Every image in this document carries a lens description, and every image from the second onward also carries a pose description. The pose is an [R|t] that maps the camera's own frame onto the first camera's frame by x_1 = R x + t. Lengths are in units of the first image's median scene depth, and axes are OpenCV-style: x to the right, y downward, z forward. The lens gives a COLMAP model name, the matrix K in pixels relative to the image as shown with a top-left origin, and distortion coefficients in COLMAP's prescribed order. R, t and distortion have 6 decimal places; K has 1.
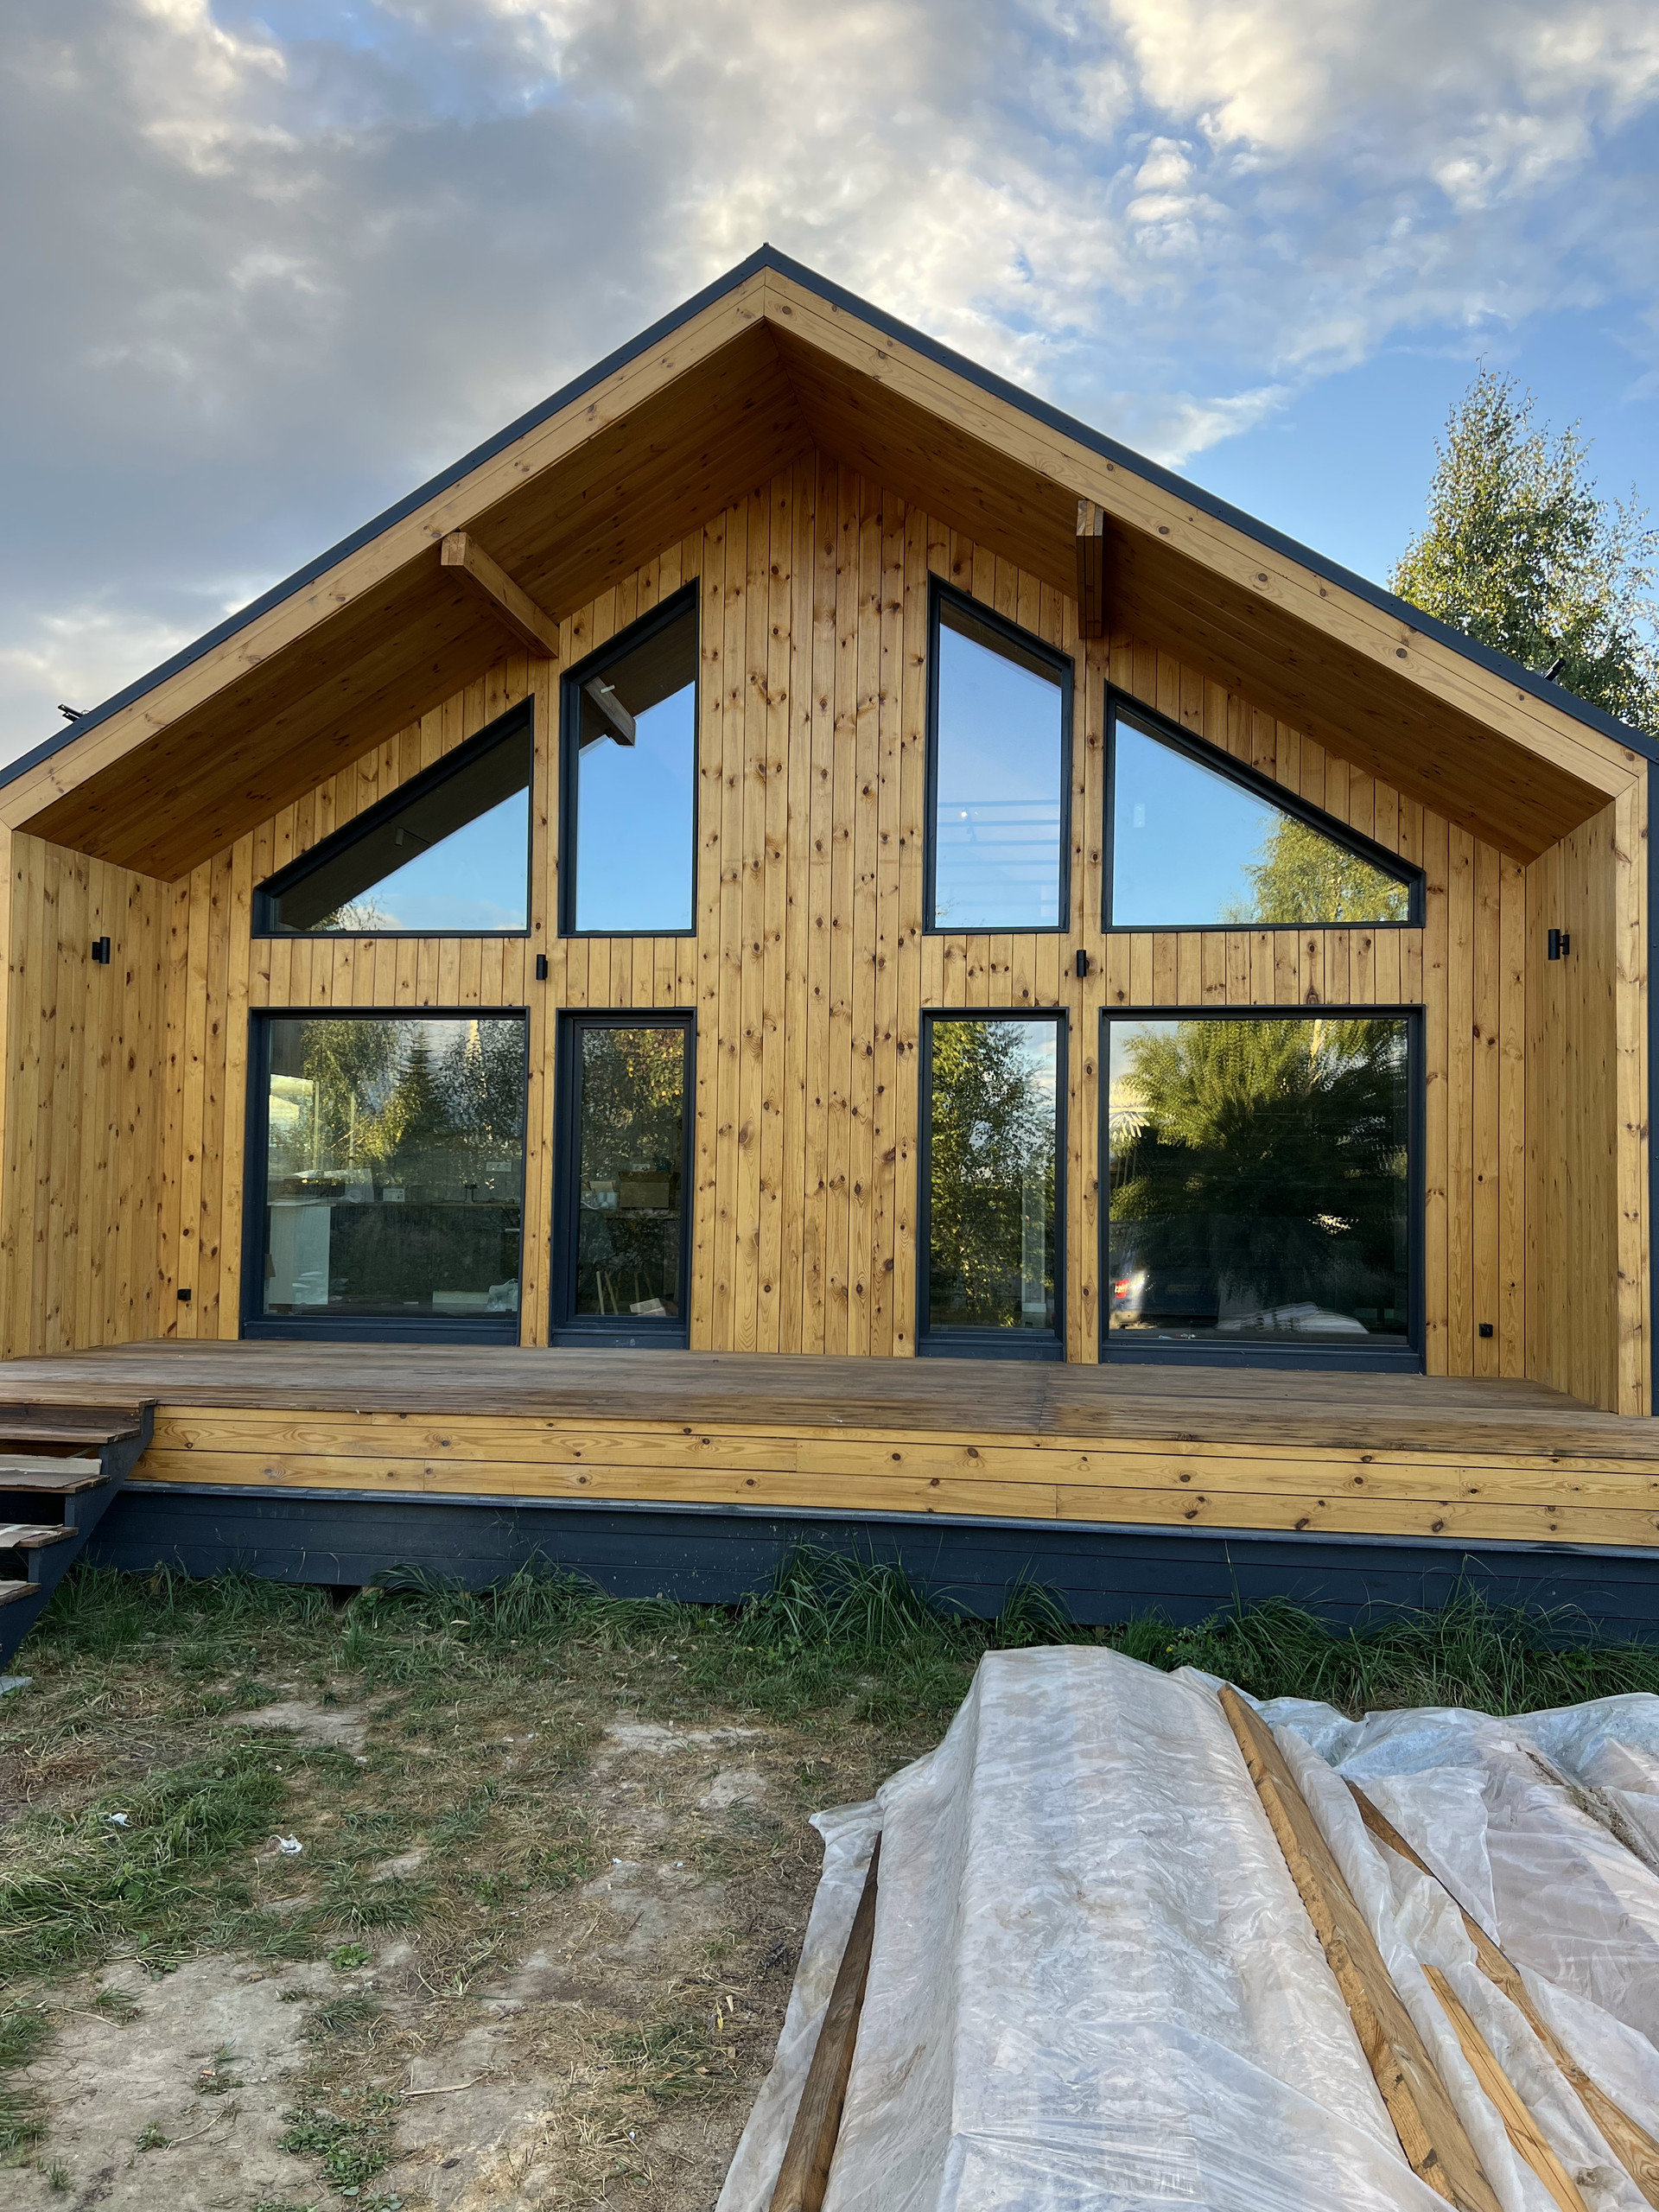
lens RADIAL K [[1644.1, 0, 824.5], [0, 1644.1, 1121.9], [0, 0, 1]] dist [0.123210, -0.254031]
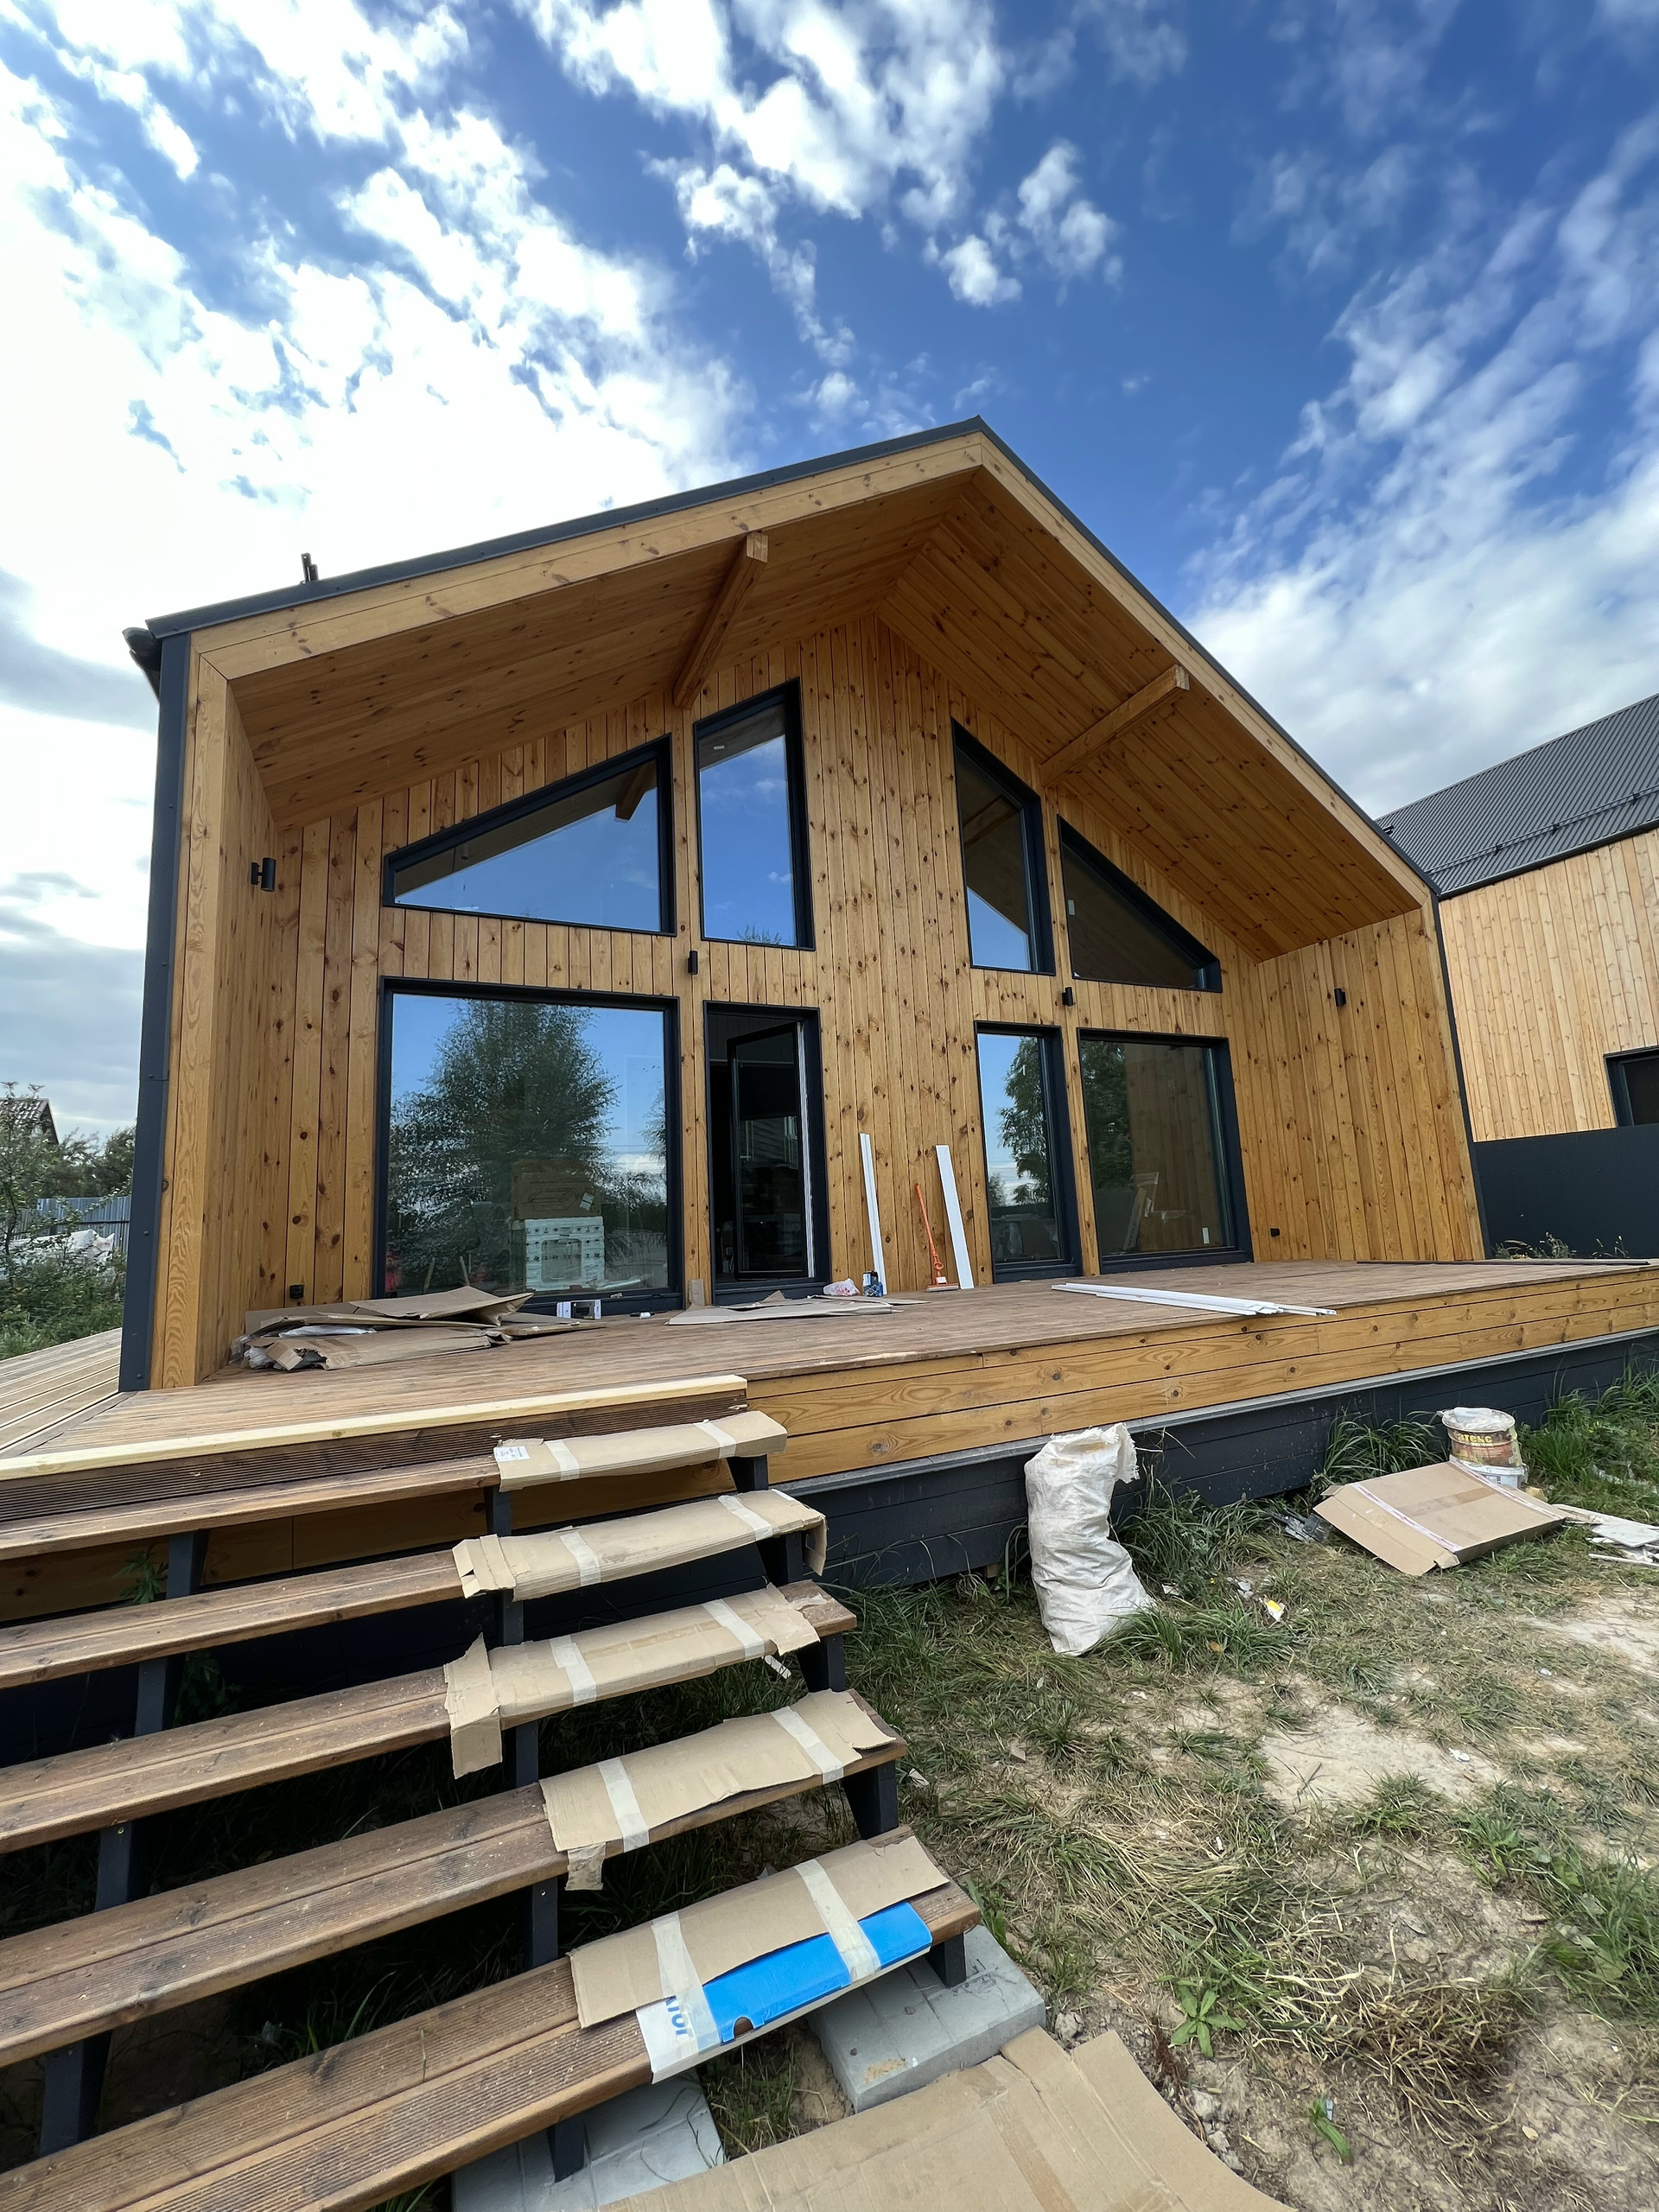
lens RADIAL K [[886.0, 0, 835.5], [0, 886.0, 1100.2], [0, 0, 1]] dist [-0.000301, 0.000039]
pose [[0.824310, 0.029182, 0.565385, -0.436898], [0.035757, 0.993993, -0.103438, 0.065282], [-0.565008, 0.105482, 0.818315, 0.476842]]
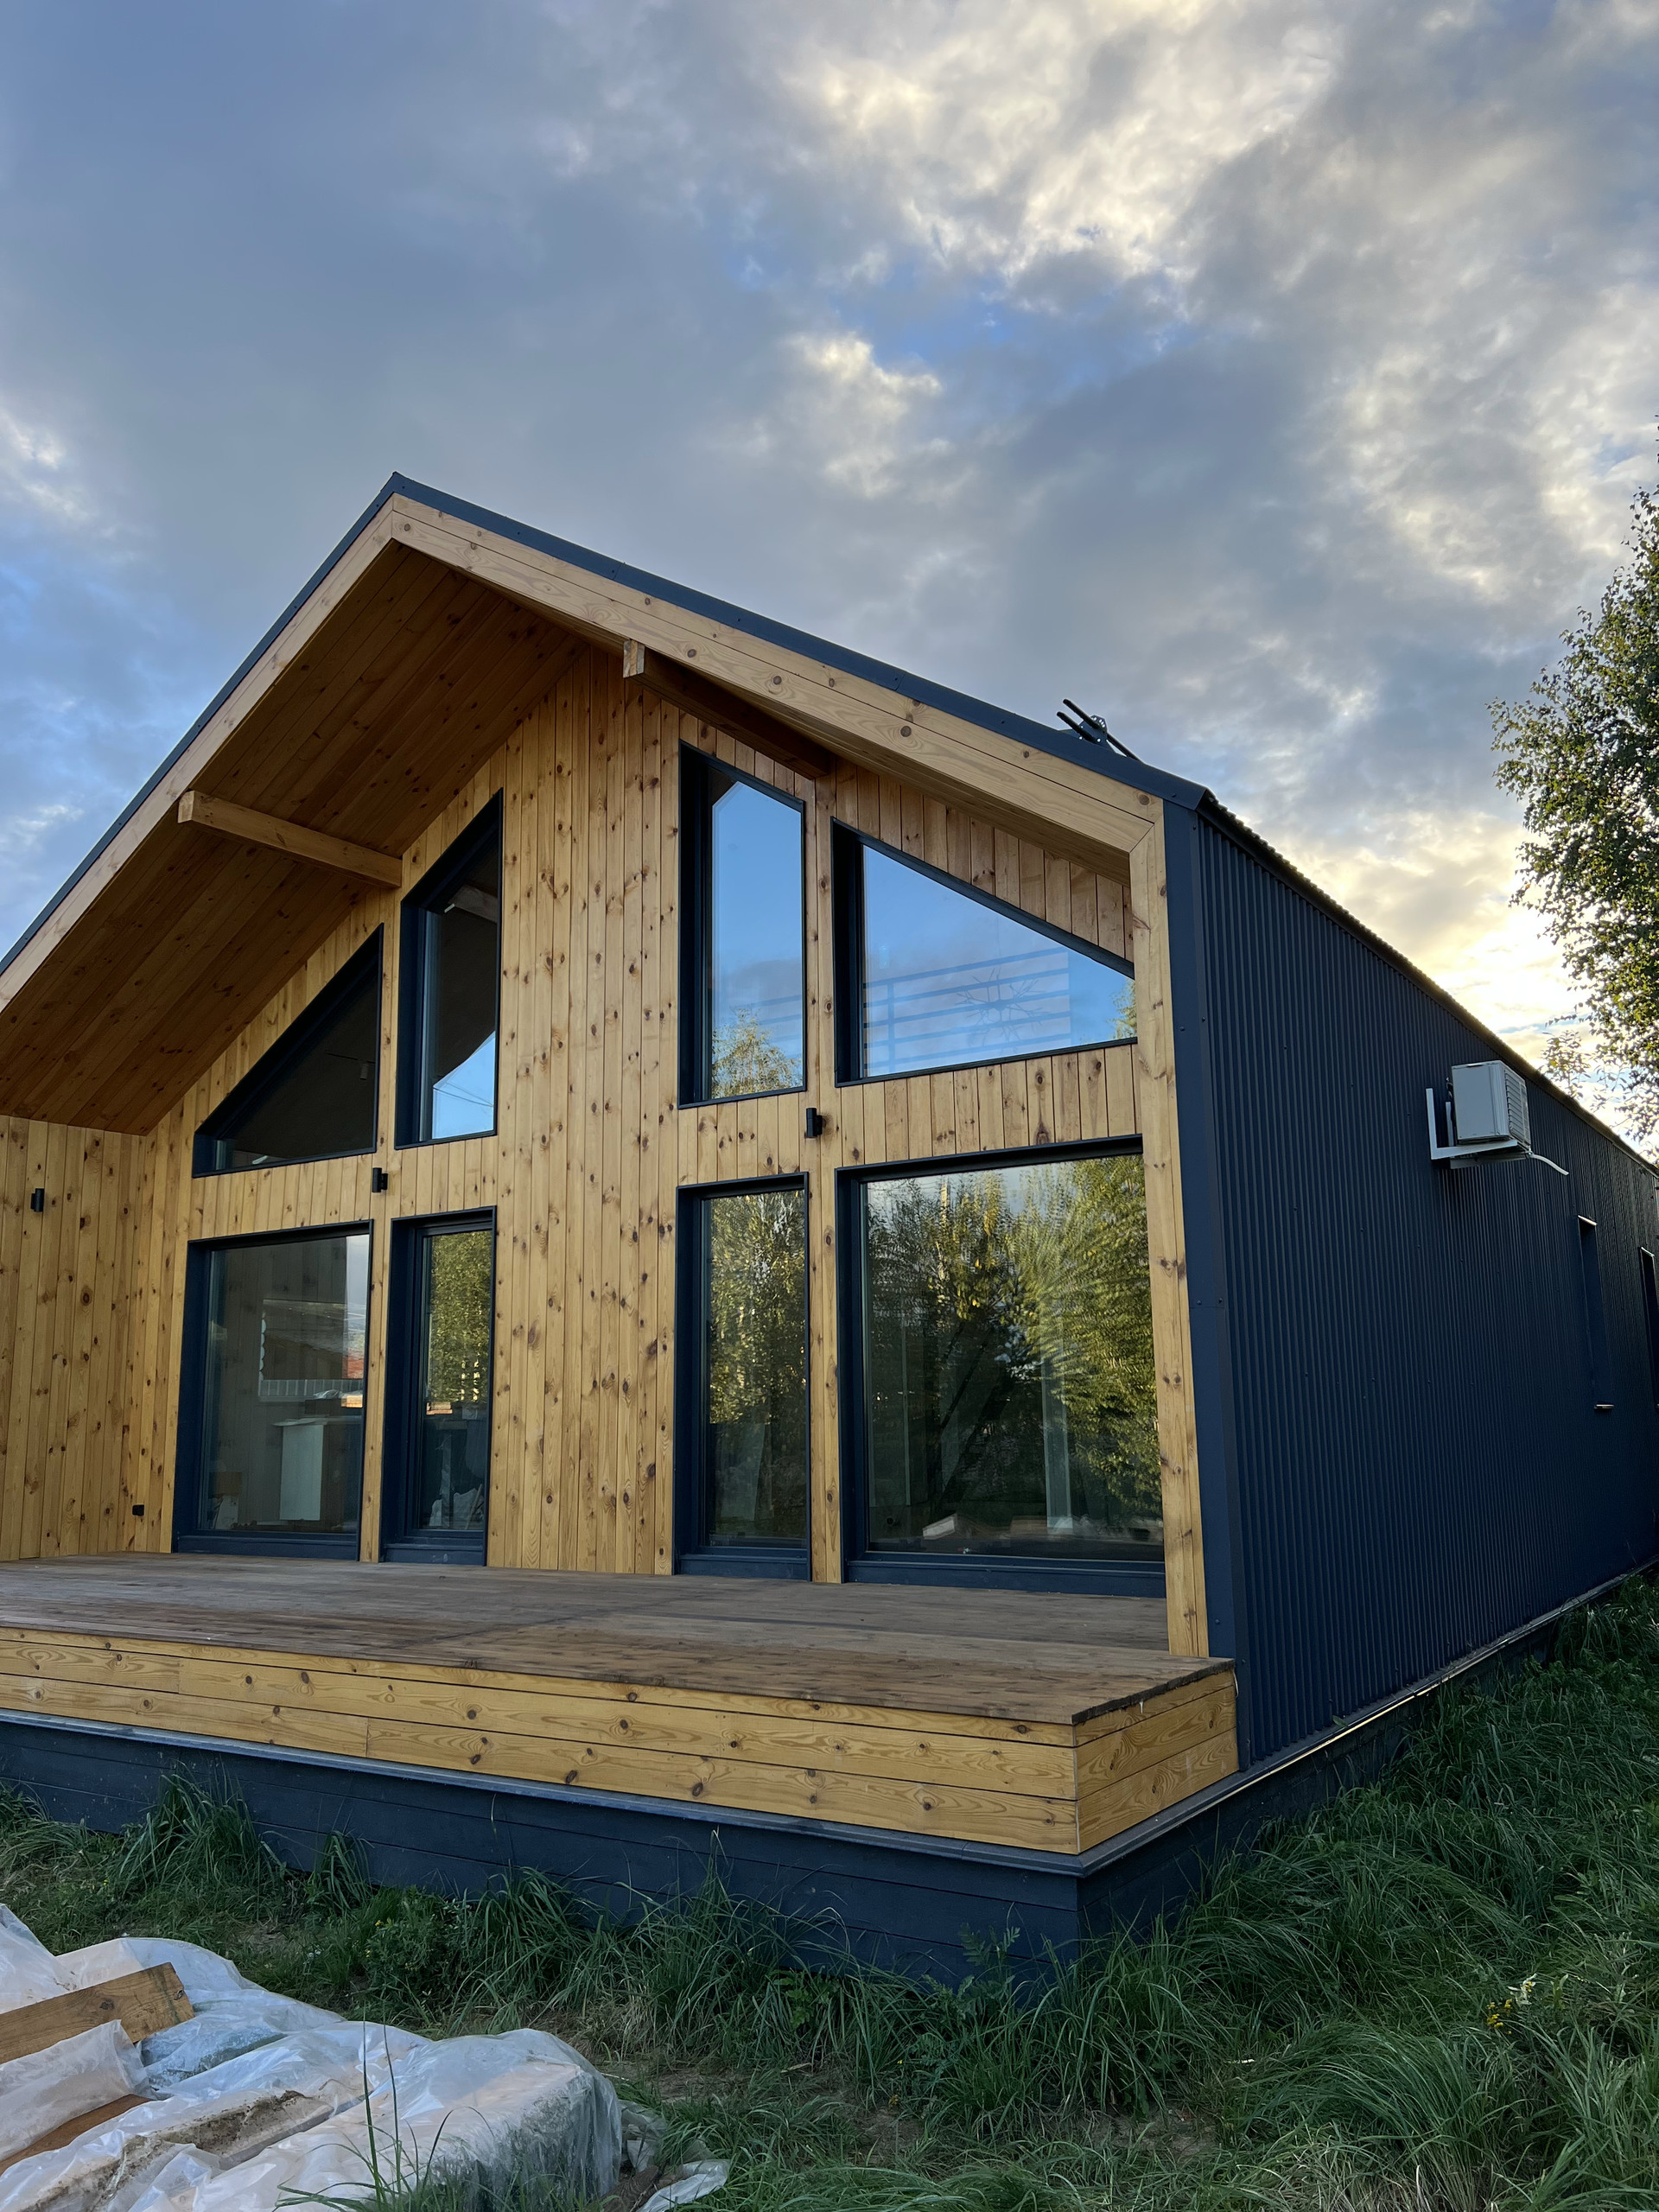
lens RADIAL K [[1644.1, 0, 824.5], [0, 1644.1, 1121.9], [0, 0, 1]] dist [0.123210, -0.254031]
pose [[0.908504, -0.100684, -0.405564, 0.511356], [0.045335, 0.988559, -0.143863, 0.031872], [0.415409, 0.112314, 0.902674, 0.188084]]
